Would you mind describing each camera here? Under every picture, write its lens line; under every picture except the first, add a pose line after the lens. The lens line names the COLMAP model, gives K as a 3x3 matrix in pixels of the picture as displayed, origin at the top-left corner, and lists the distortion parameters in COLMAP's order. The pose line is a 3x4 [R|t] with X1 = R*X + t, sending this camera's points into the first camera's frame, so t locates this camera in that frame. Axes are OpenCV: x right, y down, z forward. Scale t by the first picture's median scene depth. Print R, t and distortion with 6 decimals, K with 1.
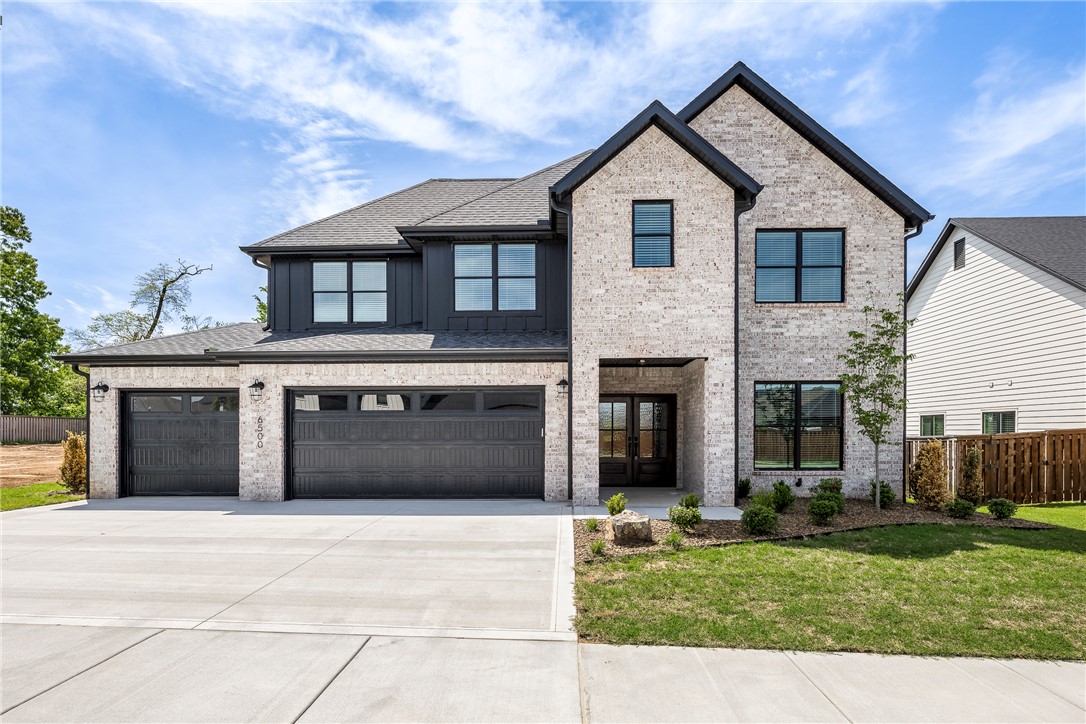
lens RADIAL K [[579.3, 0, 543.0], [0, 579.3, 399.6], [0, 0, 1]] dist [-0.002800, -0.000488]
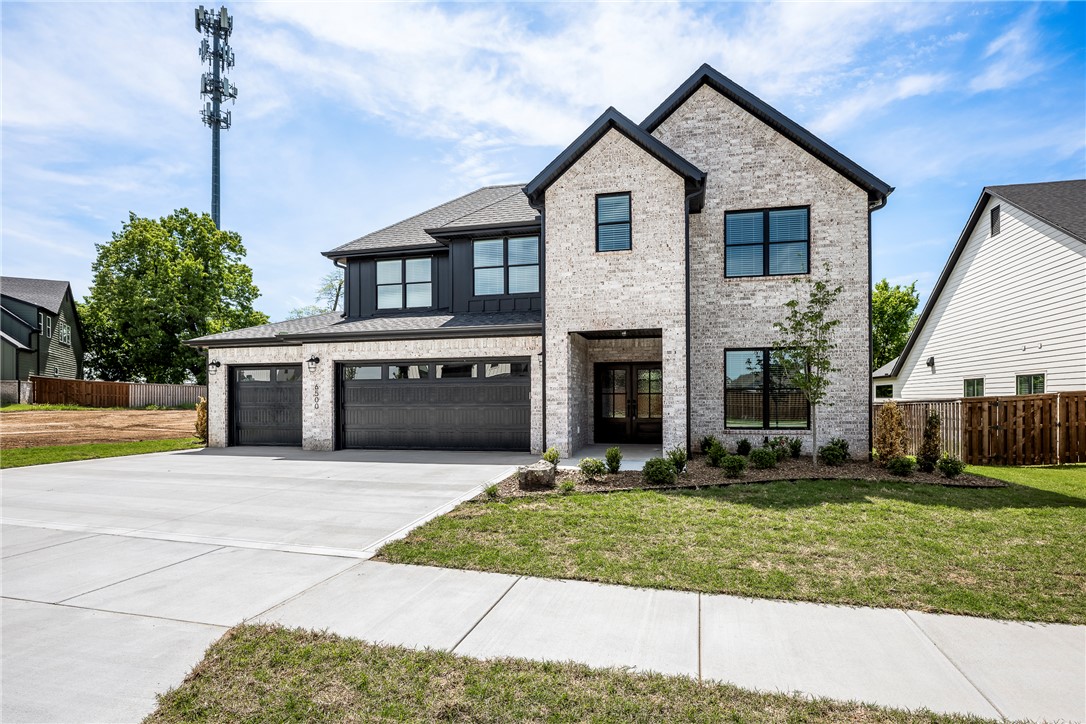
lens RADIAL K [[498.6, 0, 538.8], [0, 498.6, 365.8], [0, 0, 1]] dist [-0.010714, -0.000191]
pose [[0.984885, -0.015117, -0.172548, 0.181479], [0.013613, 0.999858, -0.009898, 0.005622], [0.172673, 0.007400, 0.984951, 0.002948]]
